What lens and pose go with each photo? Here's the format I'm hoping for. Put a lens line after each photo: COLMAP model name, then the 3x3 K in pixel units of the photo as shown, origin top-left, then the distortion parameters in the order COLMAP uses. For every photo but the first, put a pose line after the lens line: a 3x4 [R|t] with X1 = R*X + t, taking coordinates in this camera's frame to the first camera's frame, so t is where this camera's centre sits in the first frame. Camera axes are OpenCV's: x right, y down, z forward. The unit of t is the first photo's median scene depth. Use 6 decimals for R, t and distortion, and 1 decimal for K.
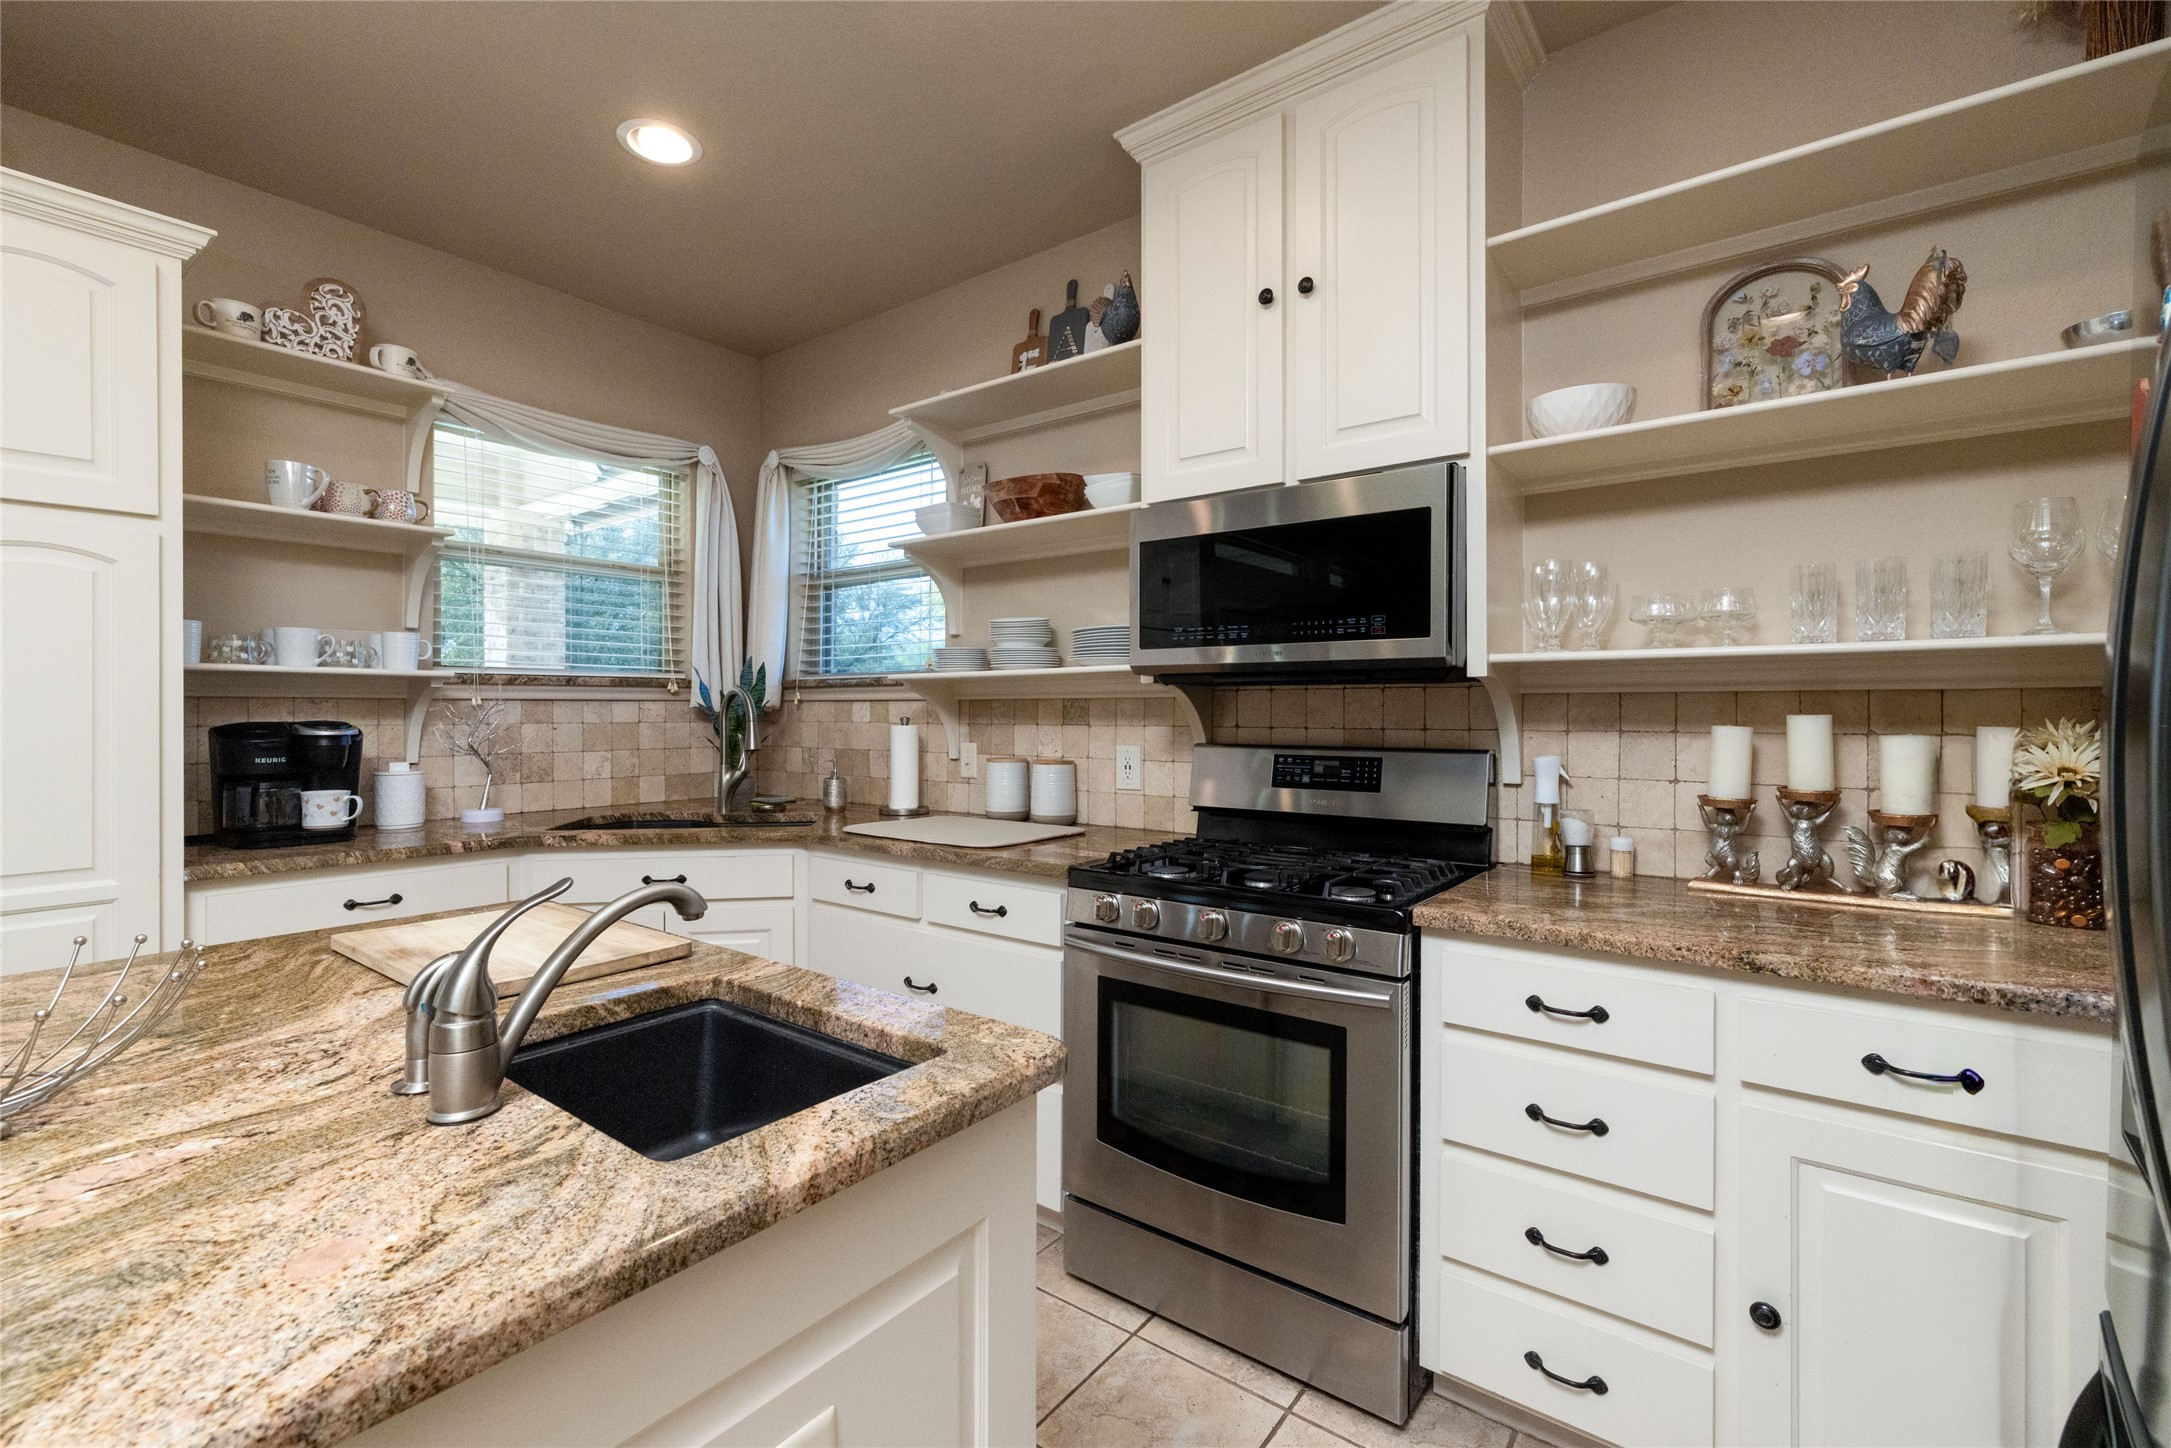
lens RADIAL K [[938.9, 0, 1086.0], [0, 938.9, 712.0], [0, 0, 1]] dist [-0.002915, 0.000139]
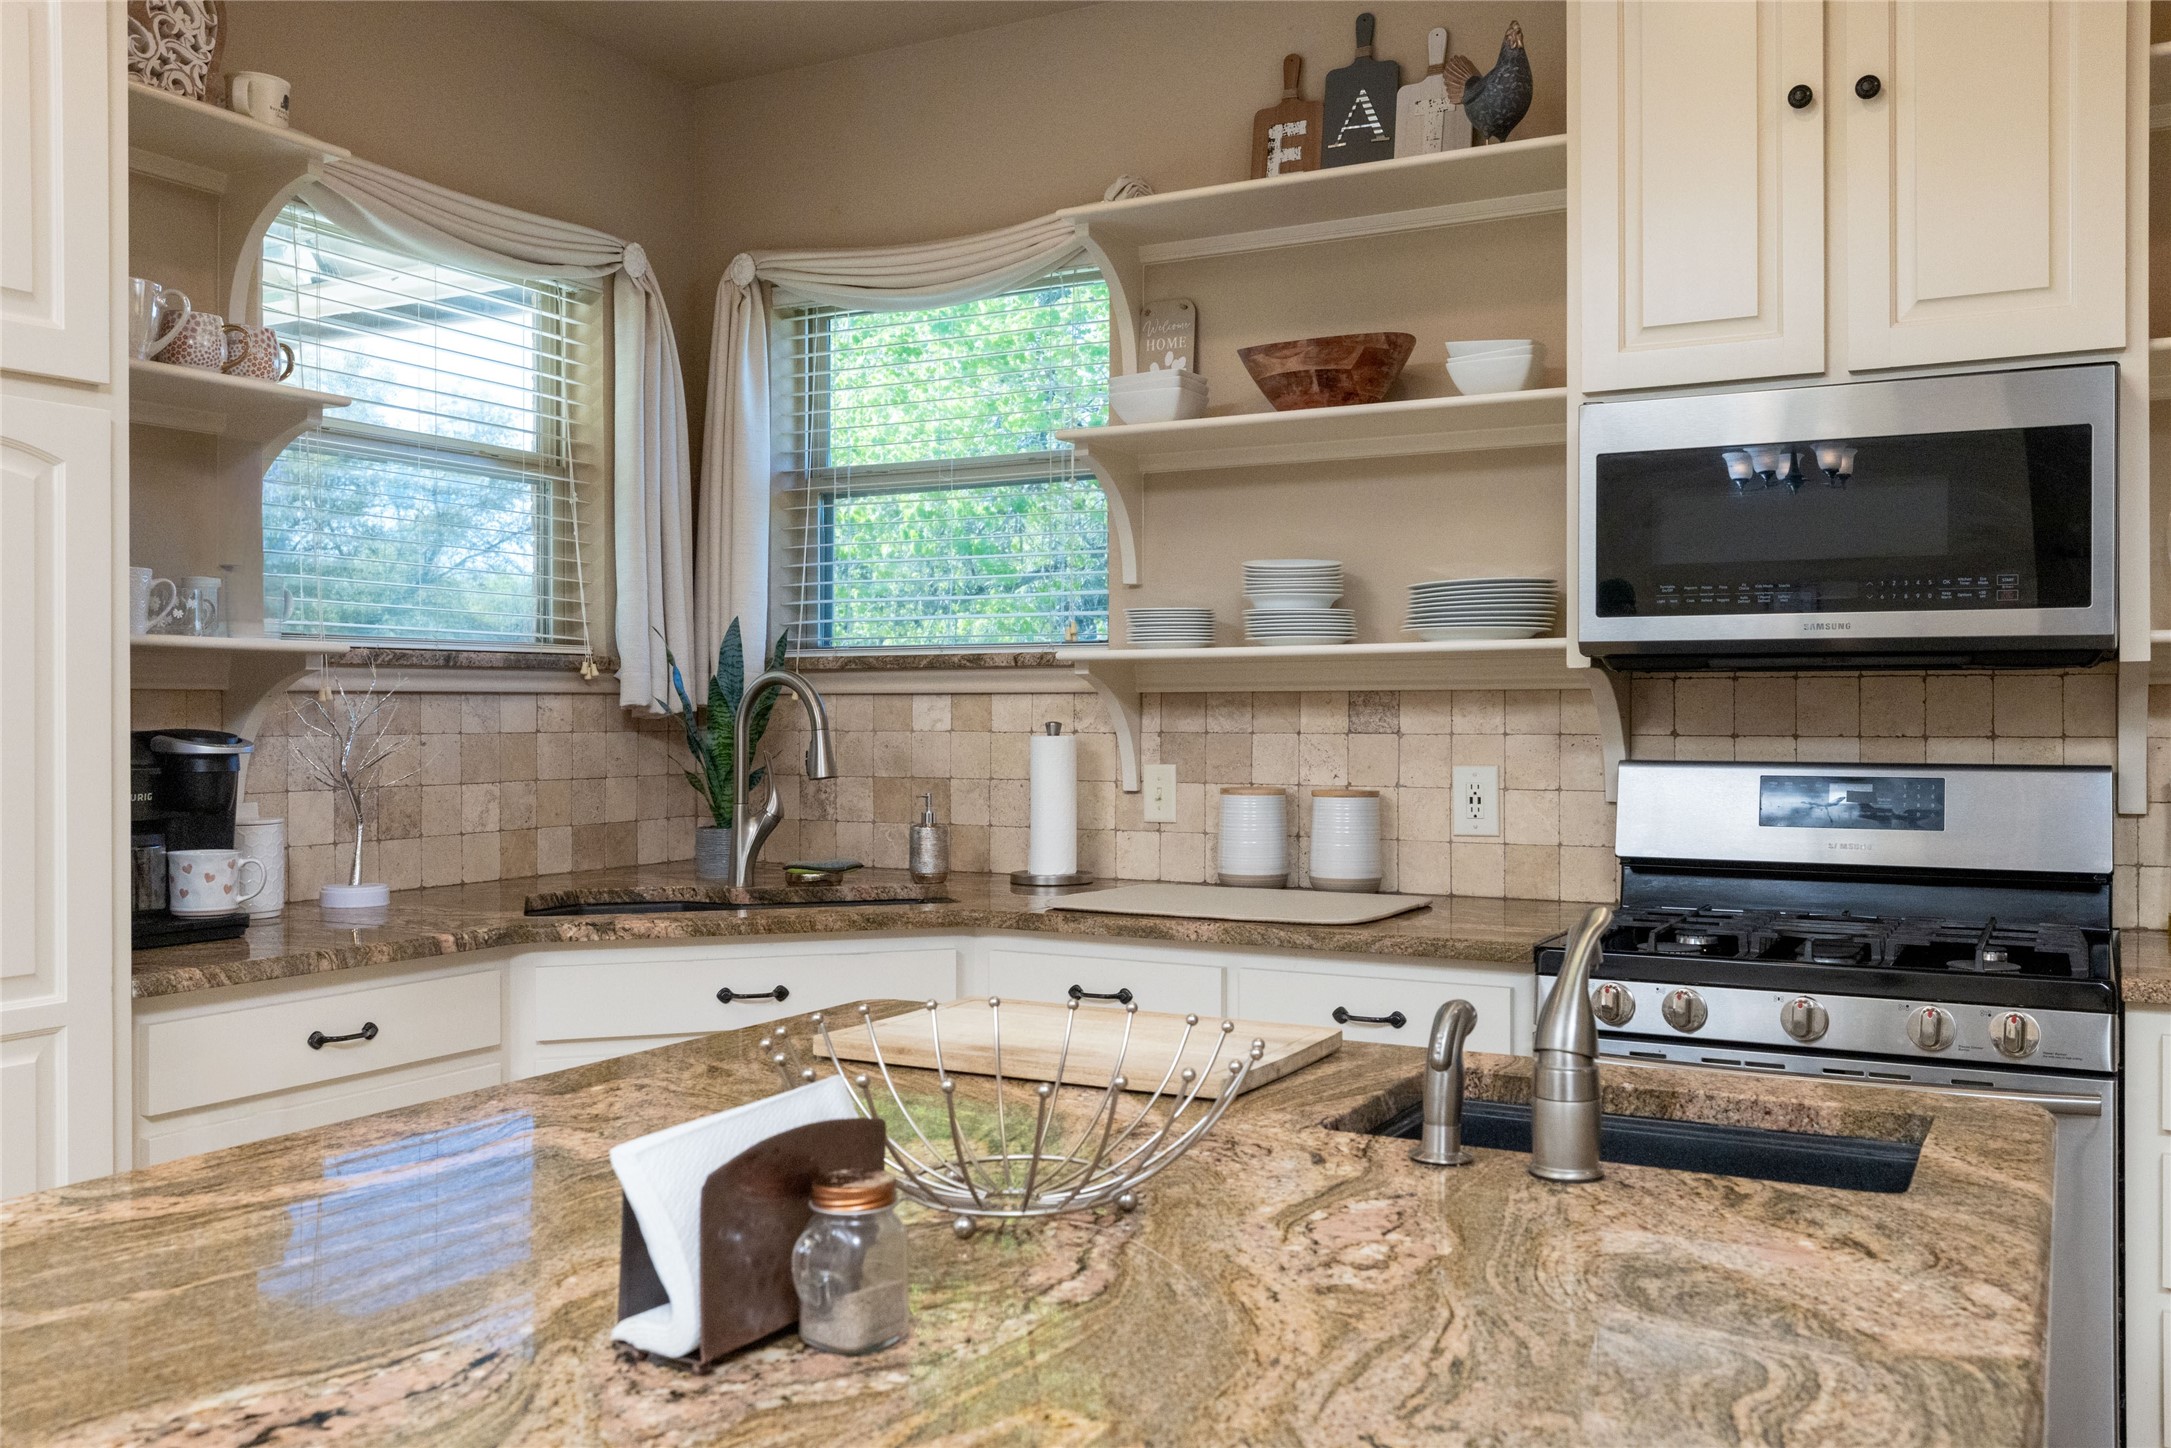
lens RADIAL K [[1829.8, 0, 1085.5], [0, 1829.8, 724.0], [0, 0, 1]] dist [0.003103, -0.008579]
pose [[0.989330, -0.002305, 0.145673, -0.417432], [0.001520, 0.999984, 0.005499, 0.000597], [-0.145683, -0.005219, 0.989318, -0.187728]]
